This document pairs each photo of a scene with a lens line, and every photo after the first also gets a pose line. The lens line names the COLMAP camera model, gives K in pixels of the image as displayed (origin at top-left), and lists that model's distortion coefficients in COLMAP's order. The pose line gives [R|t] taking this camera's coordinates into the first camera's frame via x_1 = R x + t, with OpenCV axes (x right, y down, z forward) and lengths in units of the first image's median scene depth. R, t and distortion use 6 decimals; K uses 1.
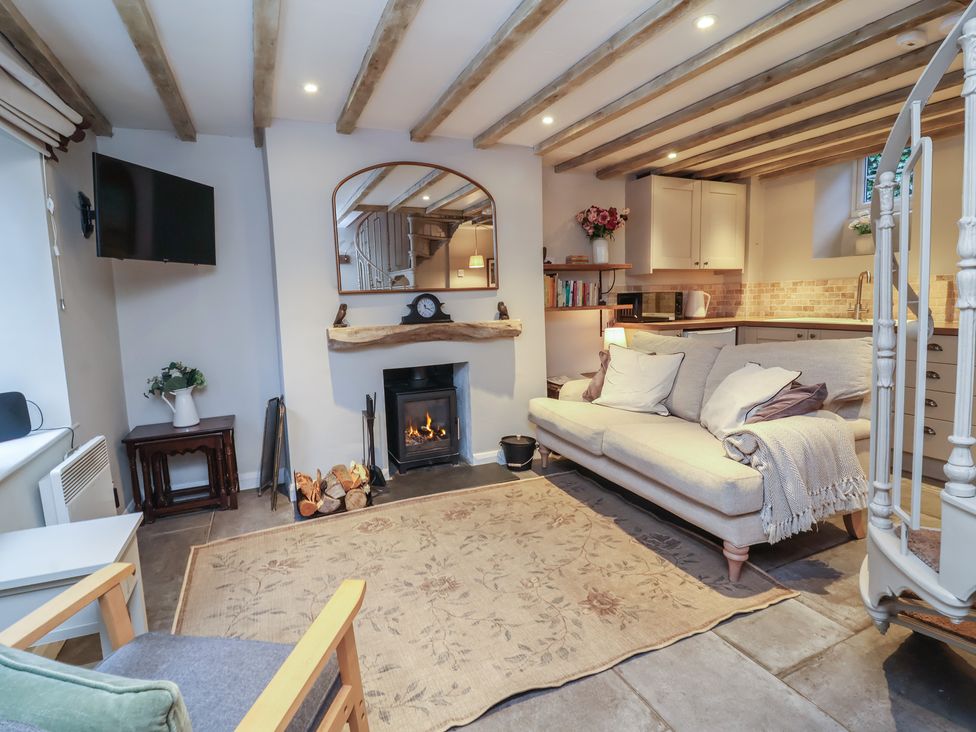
lens RADIAL K [[505.2, 0, 494.2], [0, 505.2, 359.1], [0, 0, 1]] dist [-0.011765, -0.002953]
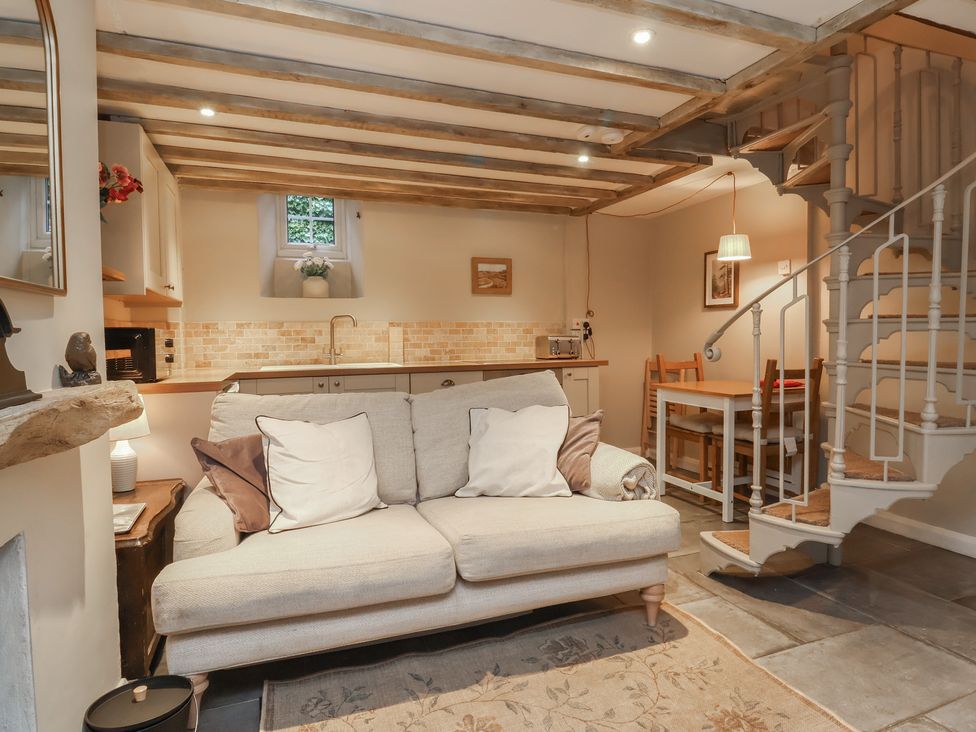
lens RADIAL K [[566.0, 0, 499.8], [0, 566.0, 357.0], [0, 0, 1]] dist [0.001954, -0.010617]
pose [[0.056921, -0.010108, 0.998328, -0.381607], [0.132049, 0.991240, 0.002507, -0.064202], [-0.989608, 0.131685, 0.057757, 0.735655]]
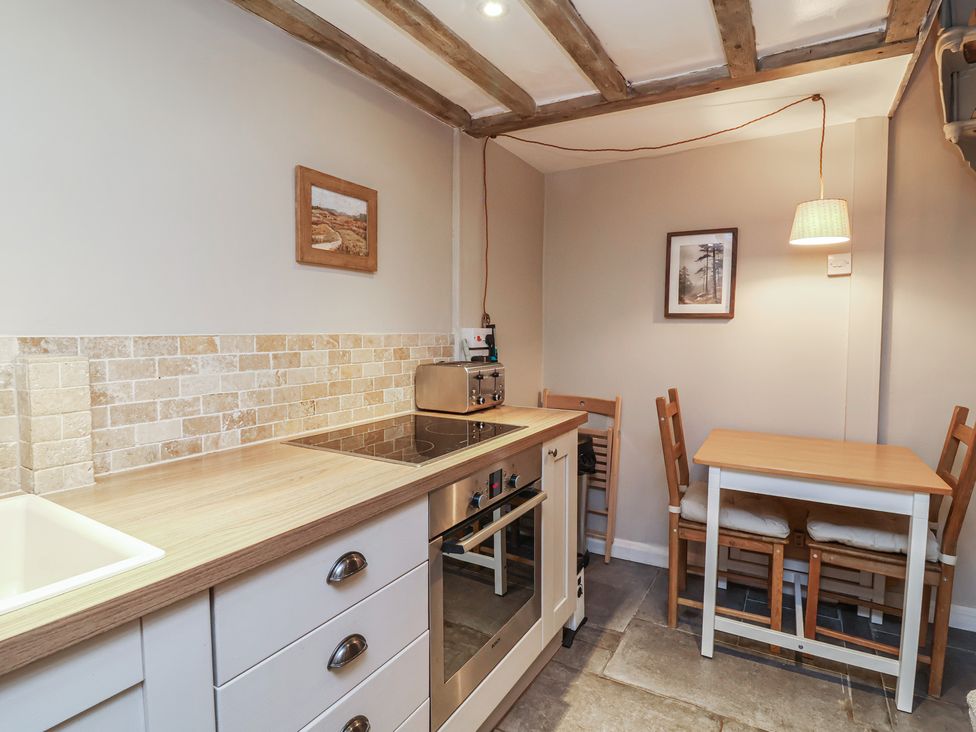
lens RADIAL K [[516.3, 0, 497.0], [0, 516.3, 356.5], [0, 0, 1]] dist [-0.002528, -0.009660]
pose [[-0.578618, -0.019509, 0.815365, 0.506247], [0.110750, 0.988575, 0.102246, -0.165380], [-0.808044, 0.149463, -0.569847, 1.005110]]
